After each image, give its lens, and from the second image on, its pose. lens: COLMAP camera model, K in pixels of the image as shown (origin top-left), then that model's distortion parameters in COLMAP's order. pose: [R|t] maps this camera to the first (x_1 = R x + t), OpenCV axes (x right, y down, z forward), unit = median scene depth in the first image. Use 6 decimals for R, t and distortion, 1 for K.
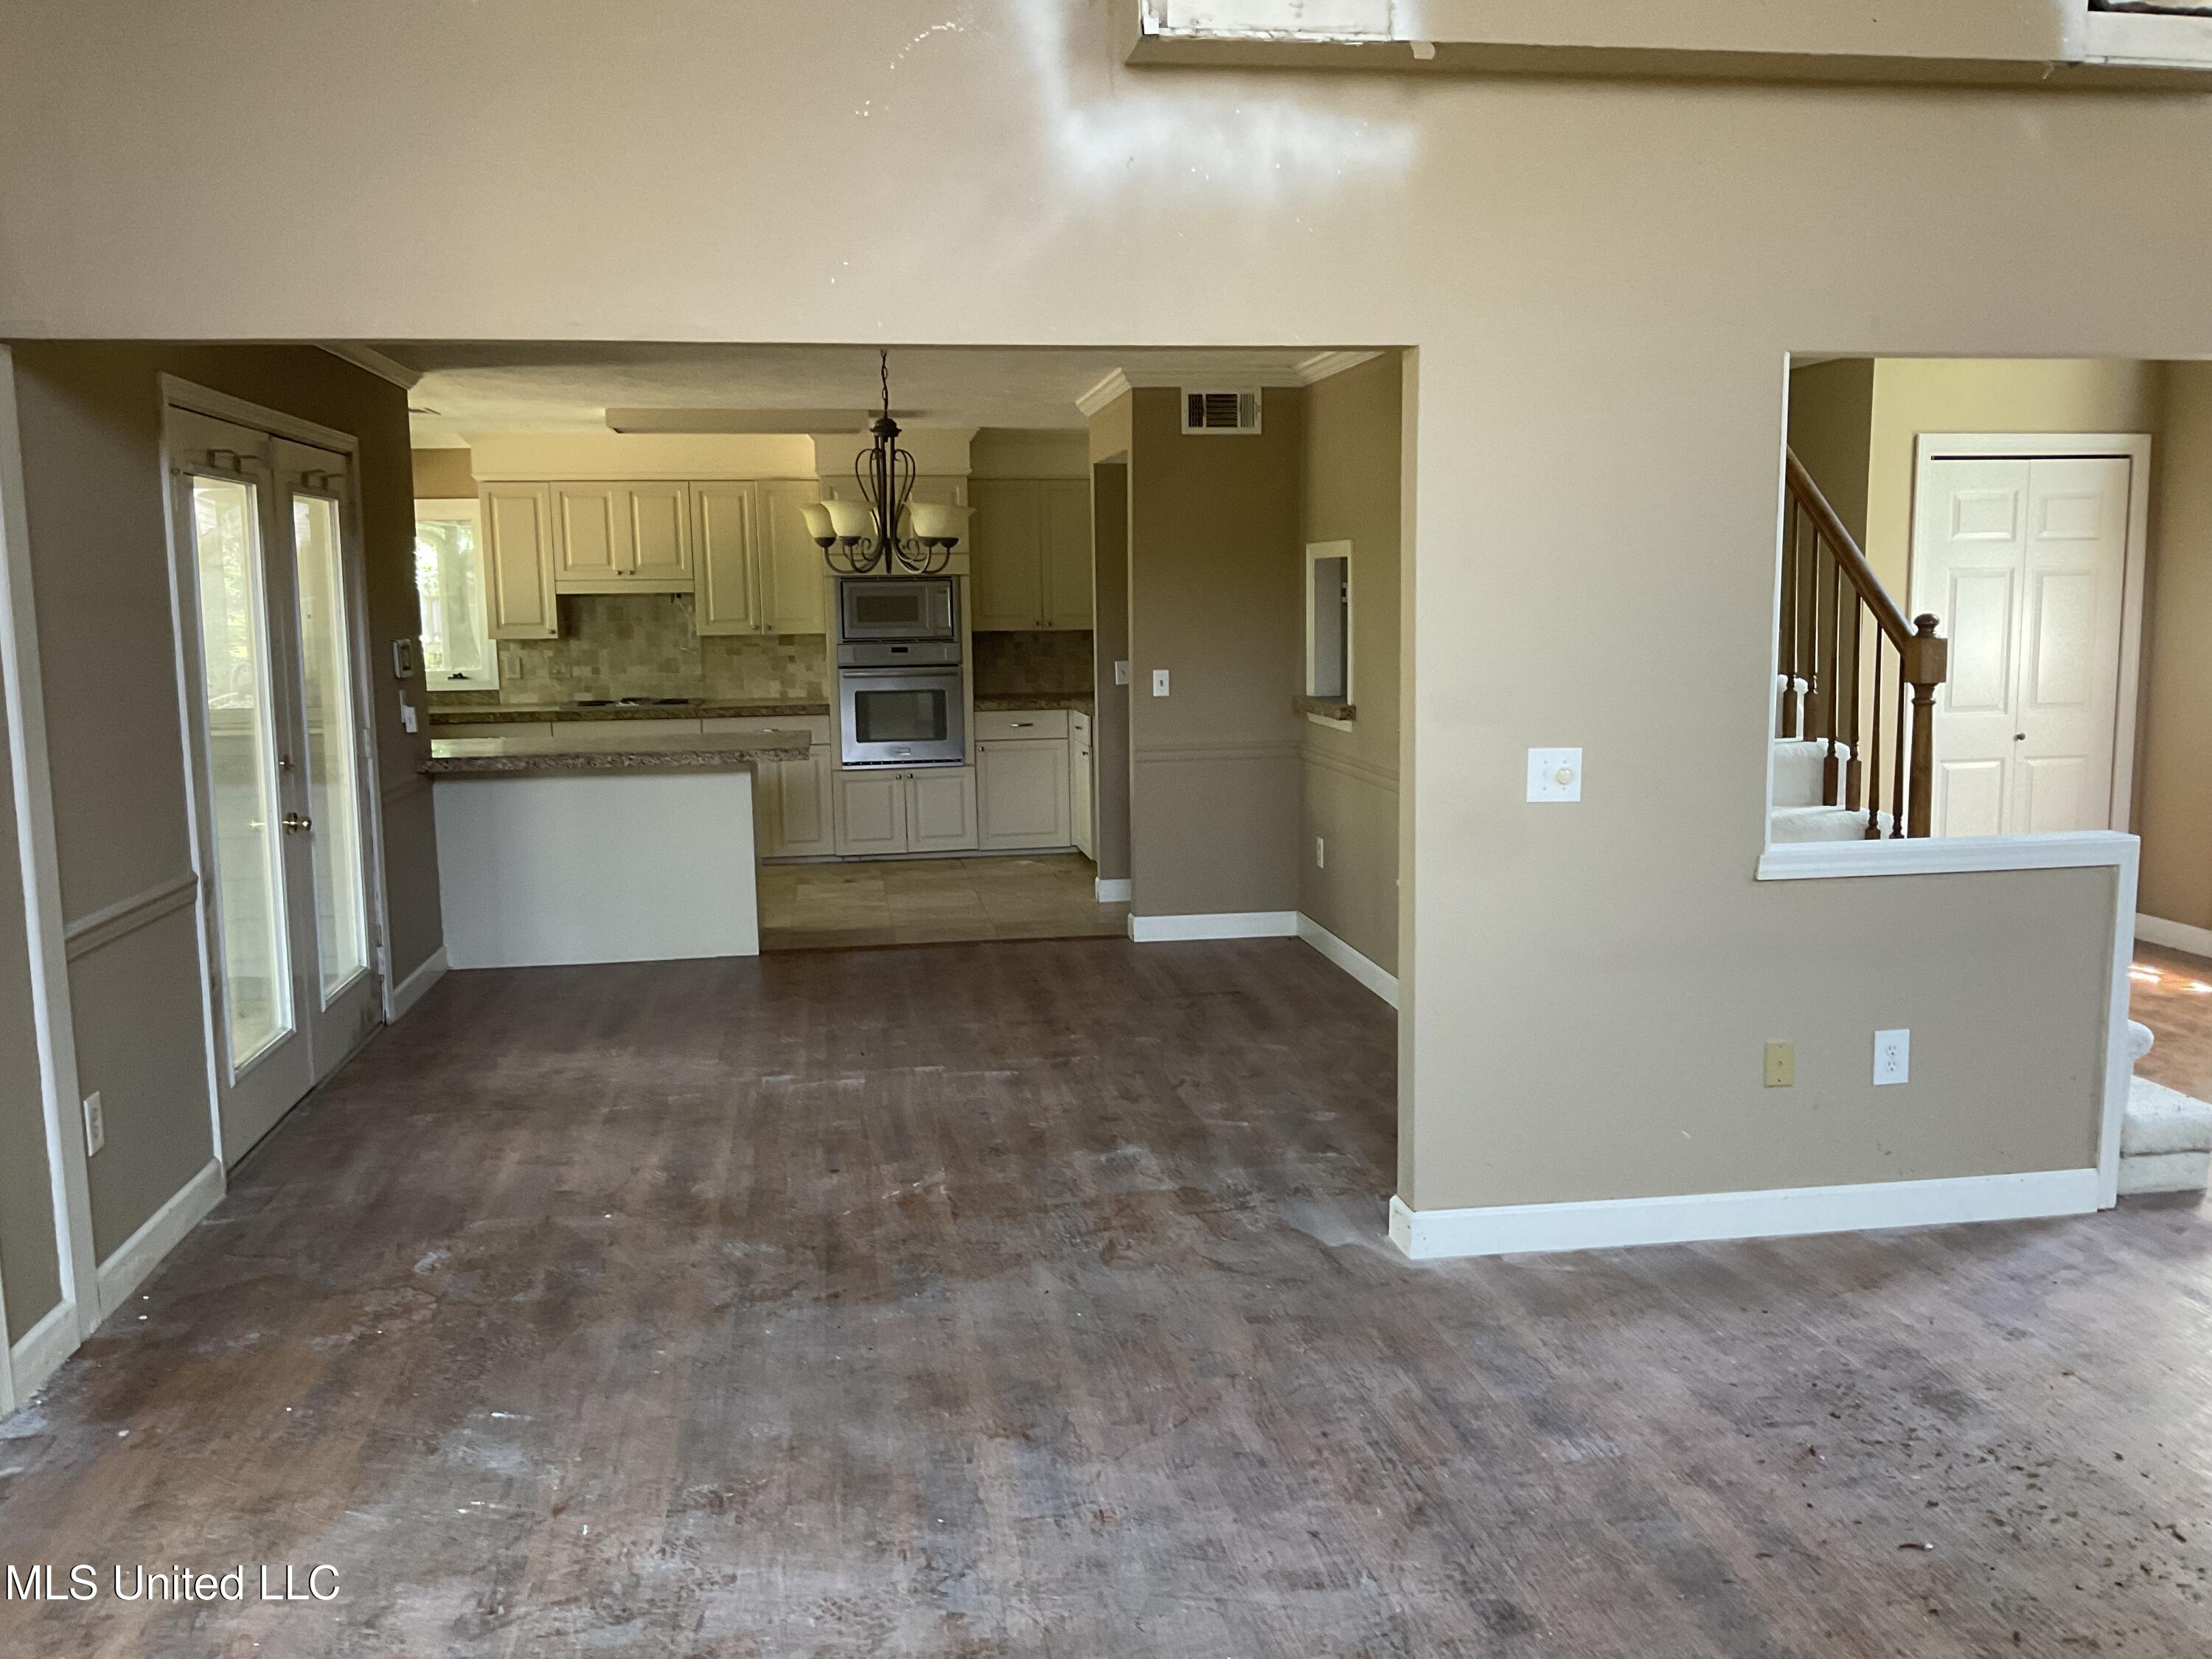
lens RADIAL K [[1829.0, 0, 1106.0], [0, 1829.0, 829.5], [0, 0, 1]] dist [0.120348, -0.242614]
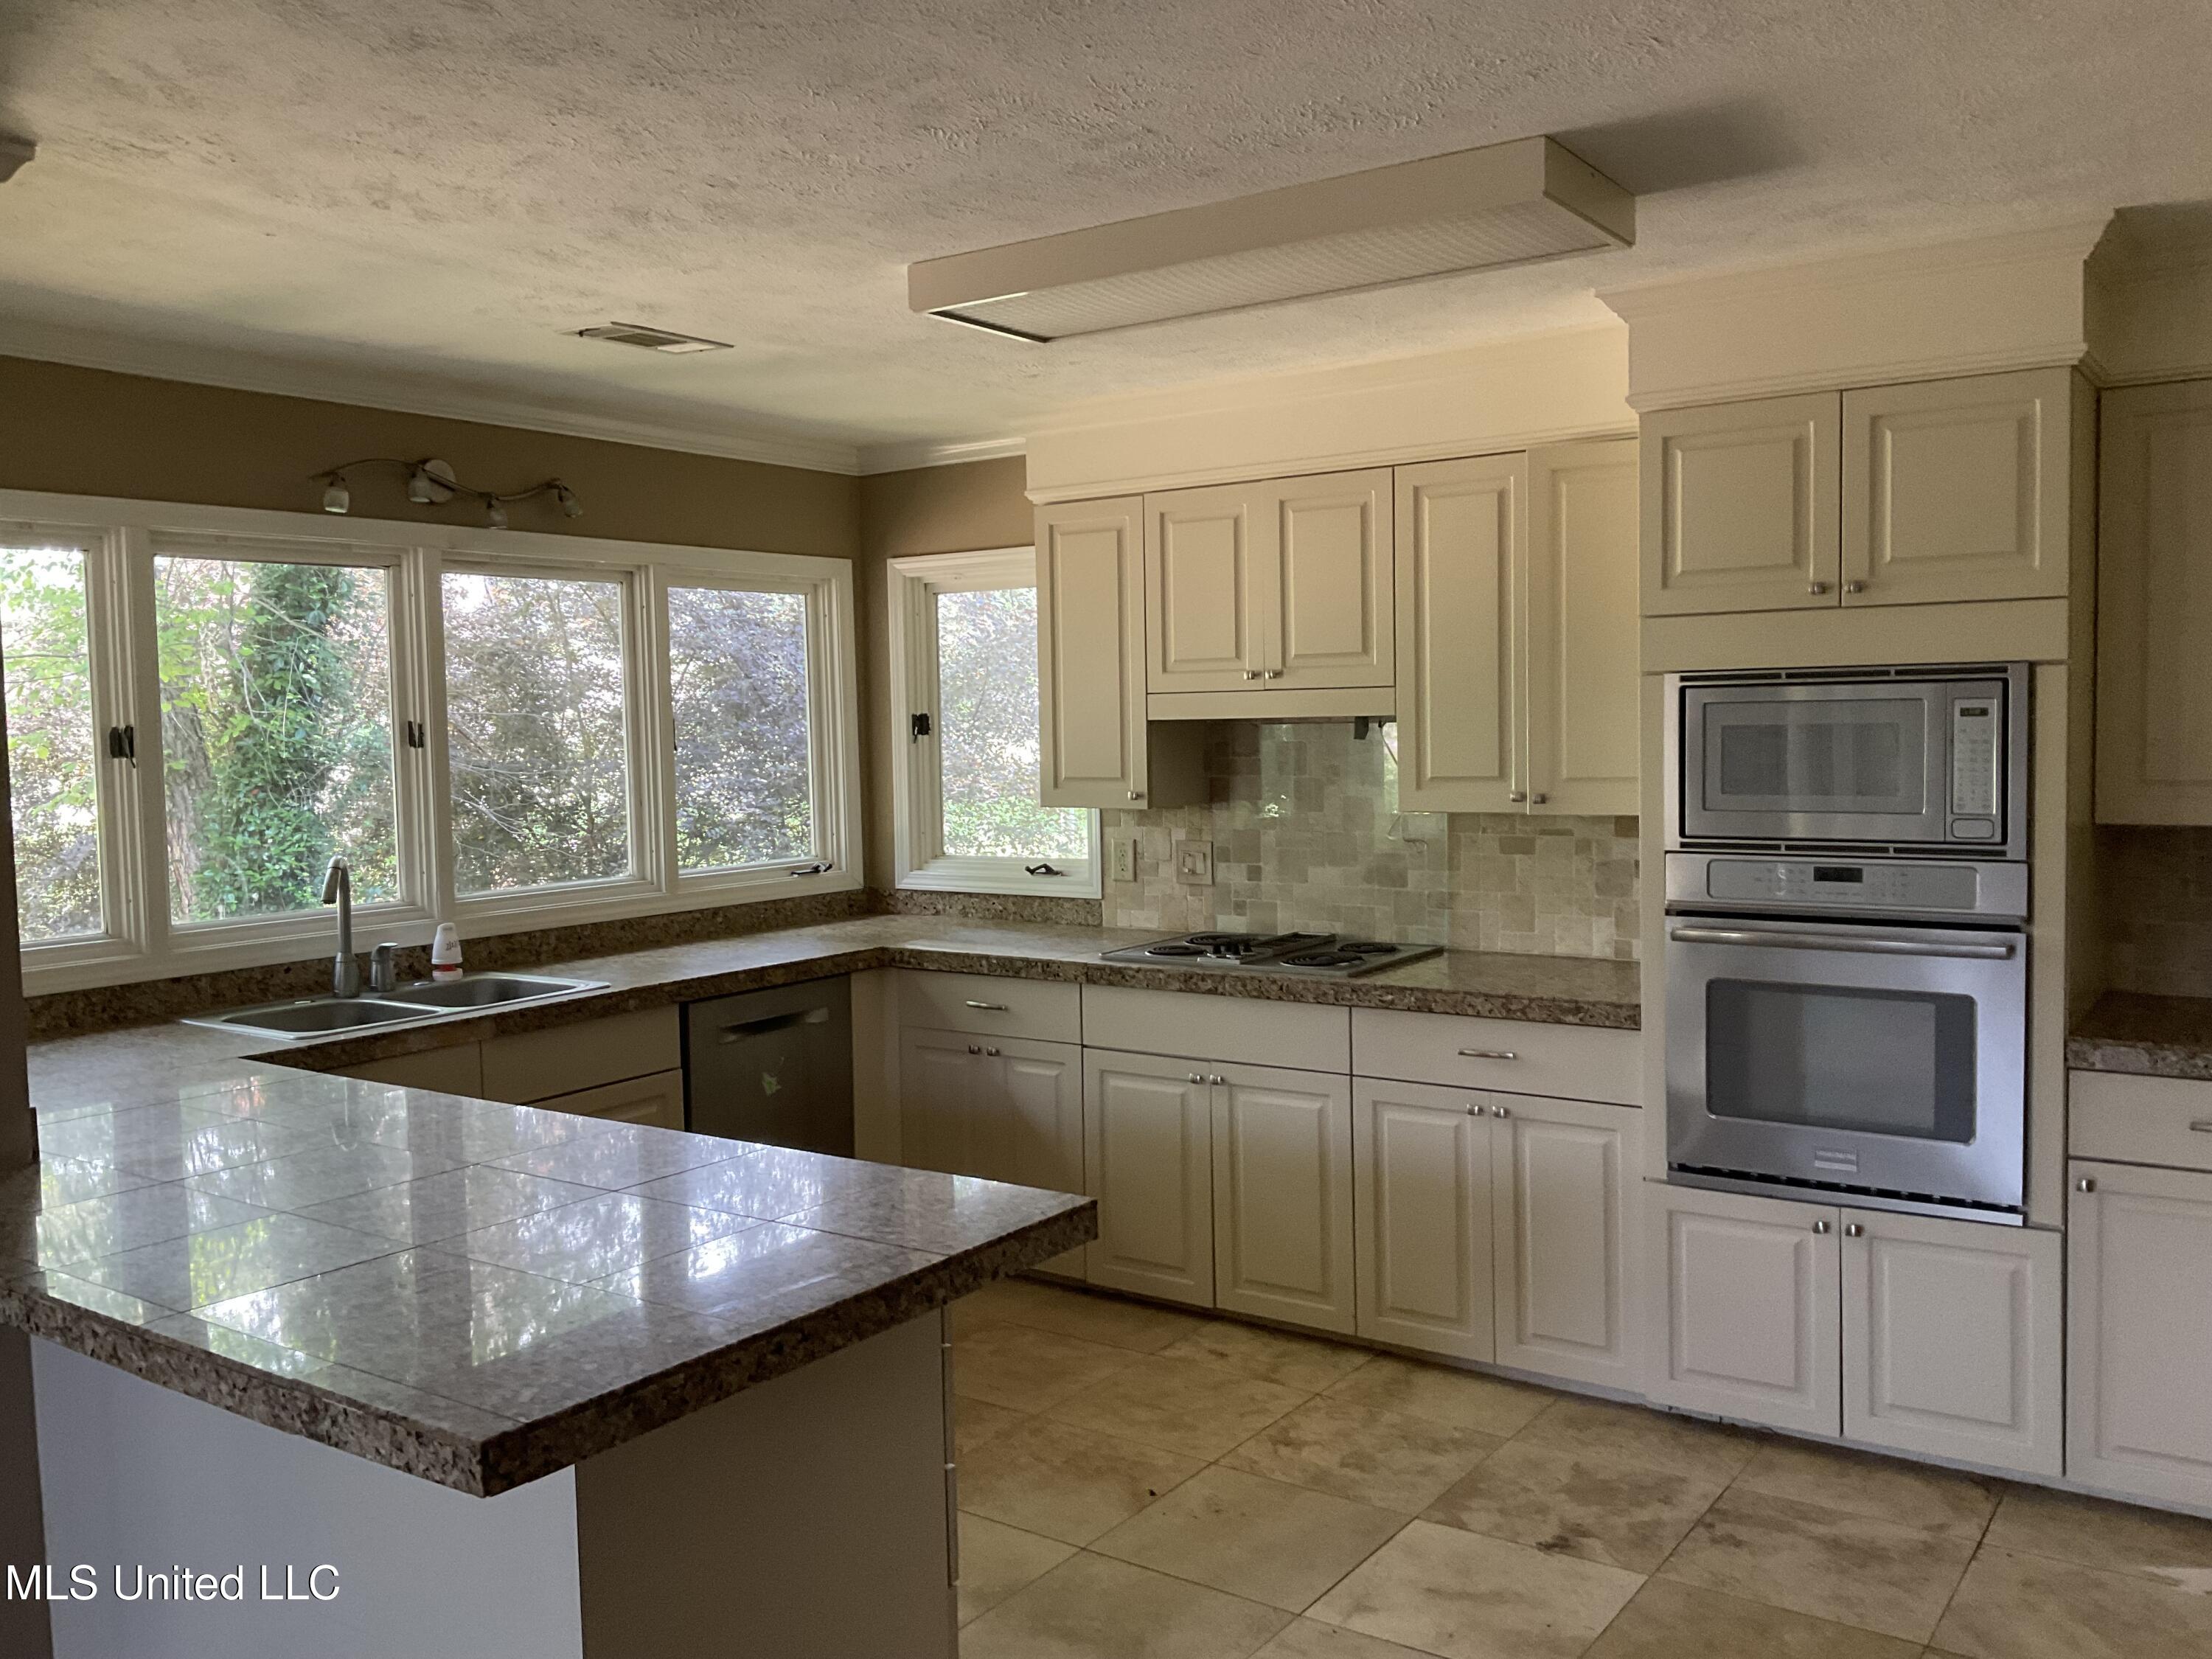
lens RADIAL K [[1829.0, 0, 1106.0], [0, 1829.0, 829.5], [0, 0, 1]] dist [0.120348, -0.242614]
pose [[0.721963, 0.045865, -0.690409, 0.032134], [-0.081941, 0.996447, -0.019490, -0.087093], [0.687062, 0.070644, 0.723156, 0.635592]]
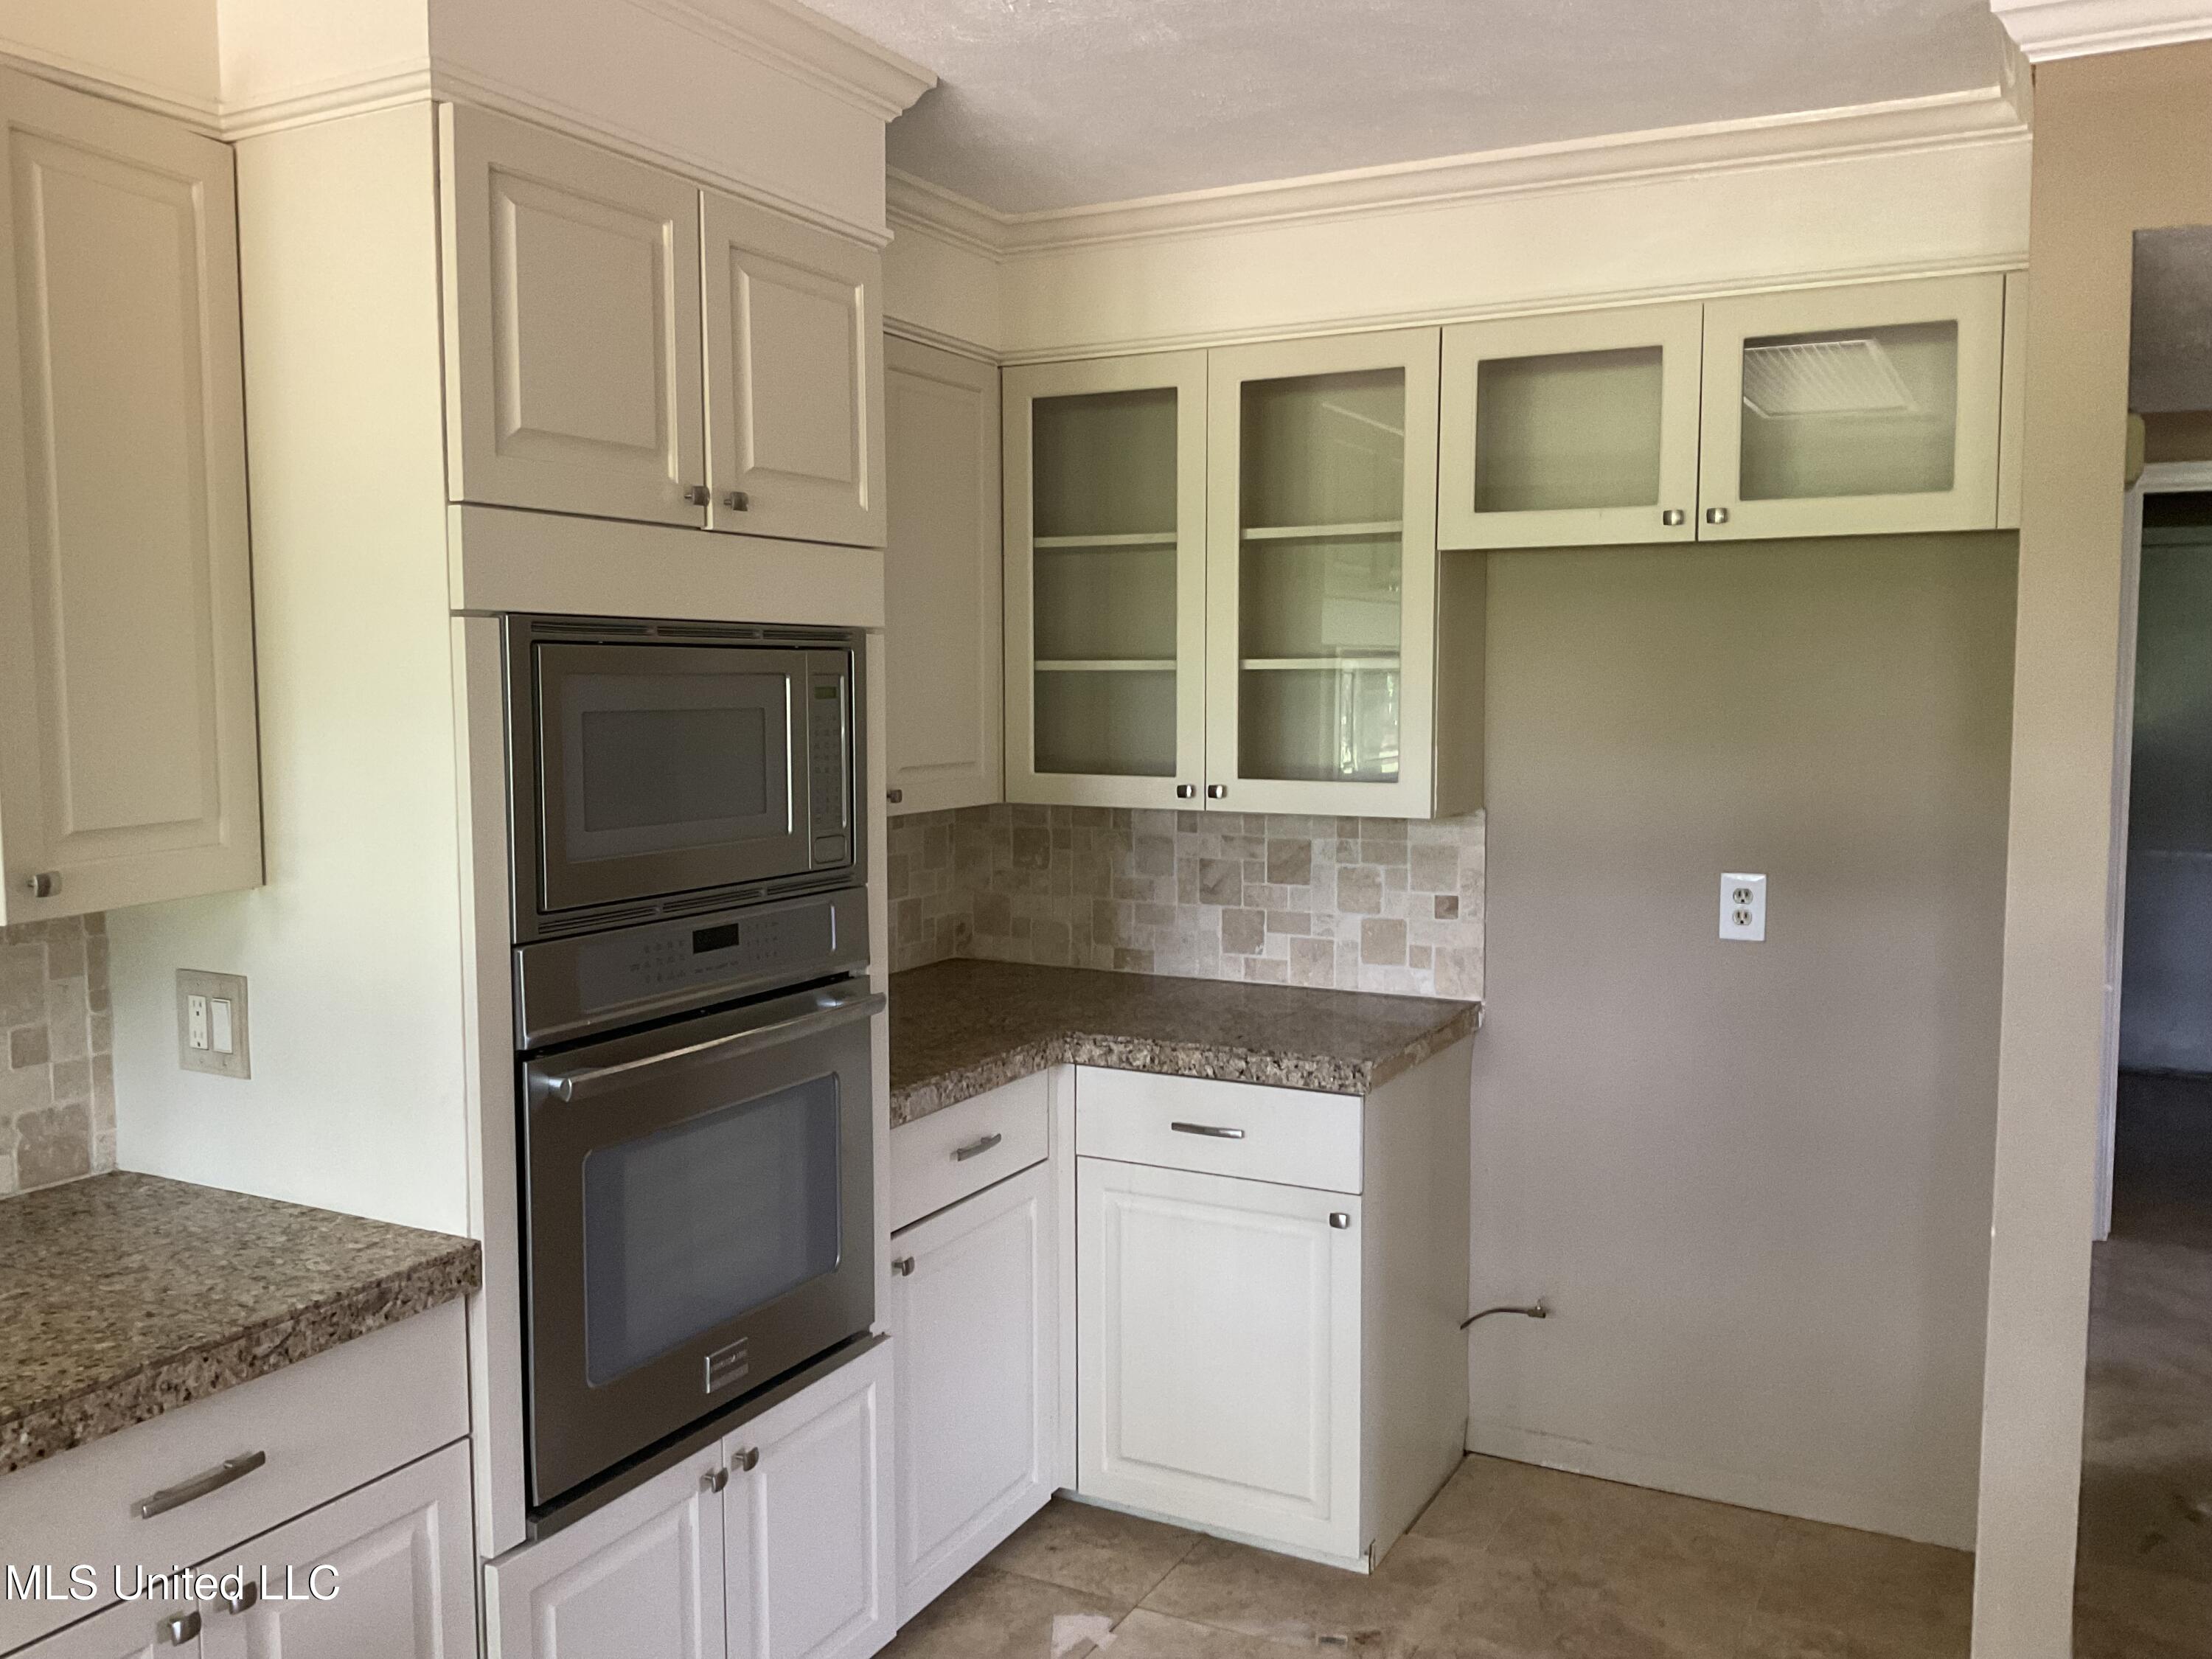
lens RADIAL K [[1829.0, 0, 1106.0], [0, 1829.0, 829.5], [0, 0, 1]] dist [0.120348, -0.242614]
pose [[0.599479, -0.053168, 0.798622, -0.265998], [0.092244, 0.995732, -0.002952, -0.105310], [-0.795057, 0.075438, 0.601825, 0.809918]]
